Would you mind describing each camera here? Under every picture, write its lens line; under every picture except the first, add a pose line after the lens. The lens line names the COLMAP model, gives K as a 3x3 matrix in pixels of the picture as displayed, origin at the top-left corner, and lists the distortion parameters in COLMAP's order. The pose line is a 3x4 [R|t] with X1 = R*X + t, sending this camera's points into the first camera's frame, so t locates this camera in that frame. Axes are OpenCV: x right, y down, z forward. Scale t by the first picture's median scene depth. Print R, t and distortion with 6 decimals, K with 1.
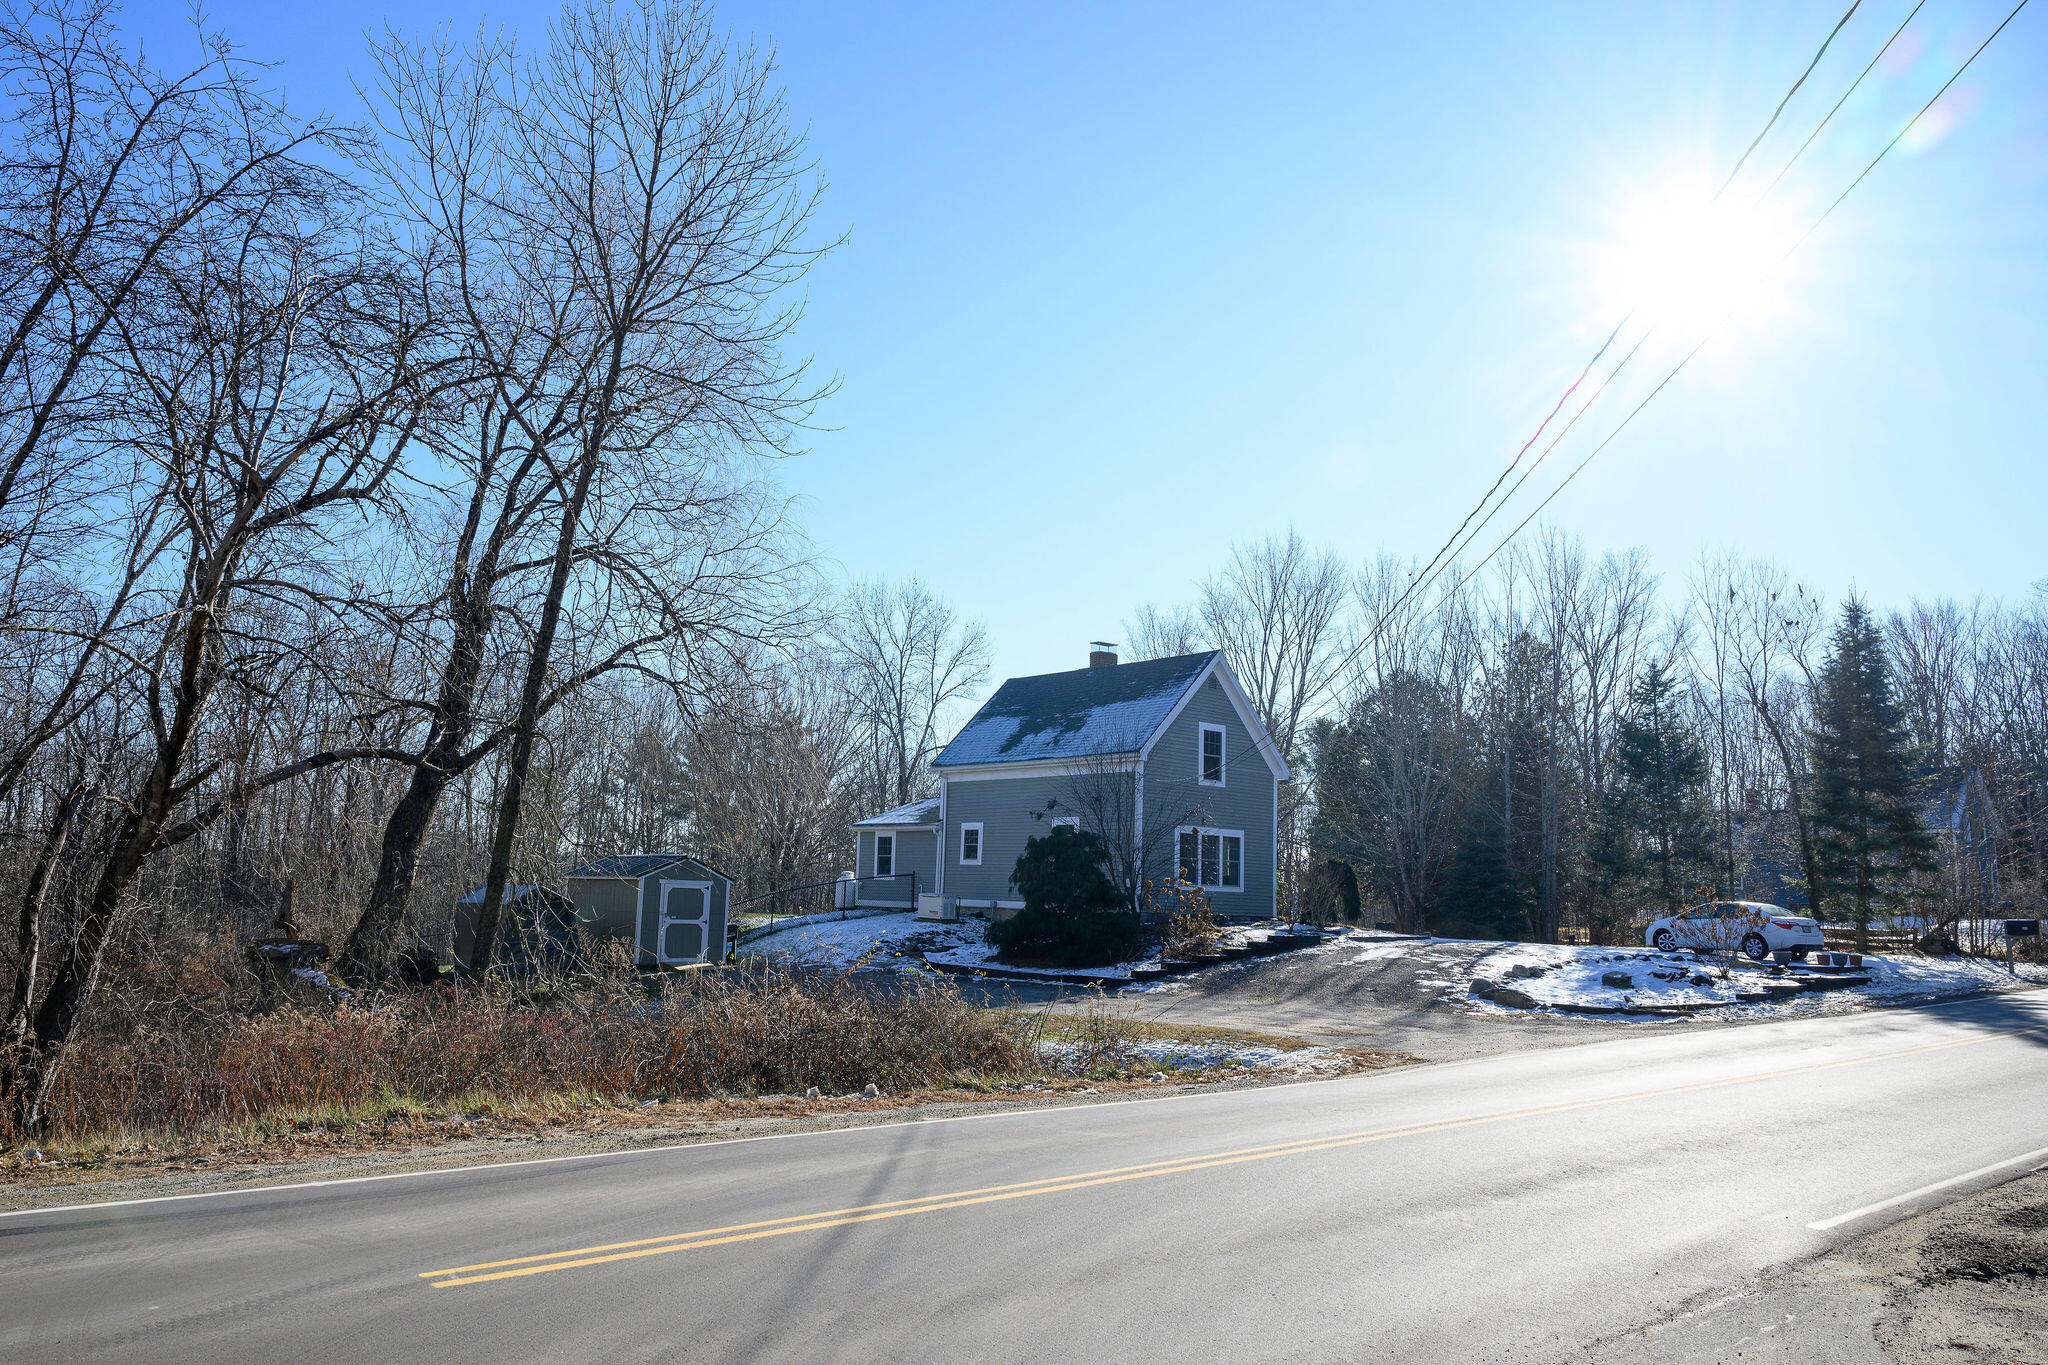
lens RADIAL K [[1405.4, 0, 1026.2], [0, 1405.4, 621.8], [0, 0, 1]] dist [-0.000727, 0.000609]
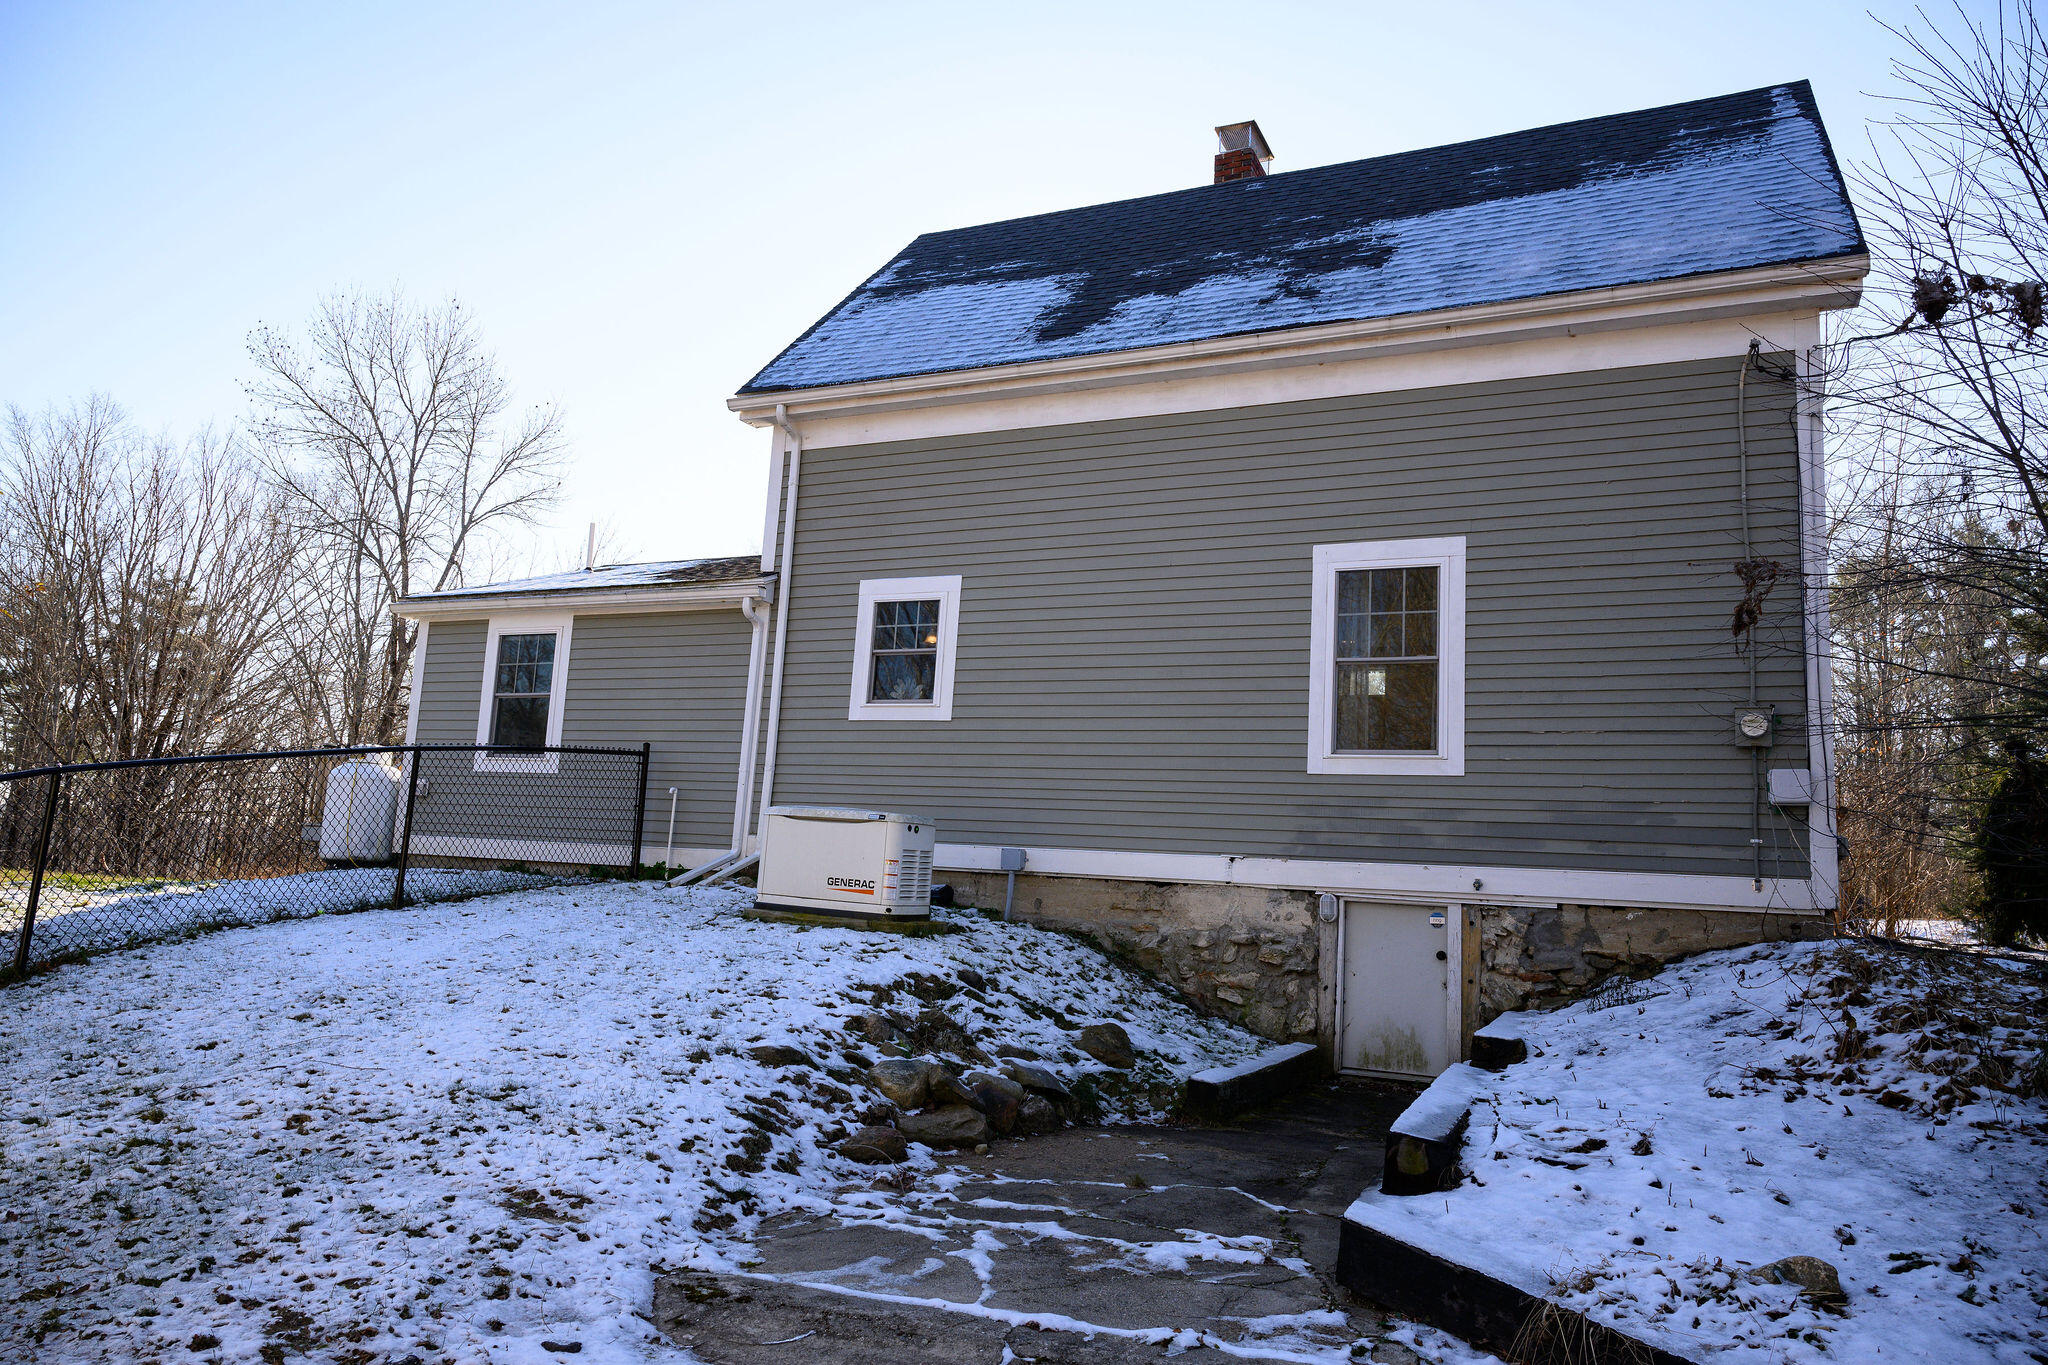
lens RADIAL K [[1405.4, 0, 1026.2], [0, 1405.4, 621.8], [0, 0, 1]] dist [-0.000727, 0.000609]
pose [[0.925071, 0.092783, 0.368285, -0.114561], [-0.099522, 0.995035, -0.000700, 0.141346], [-0.366522, -0.036004, 0.929713, 0.682552]]
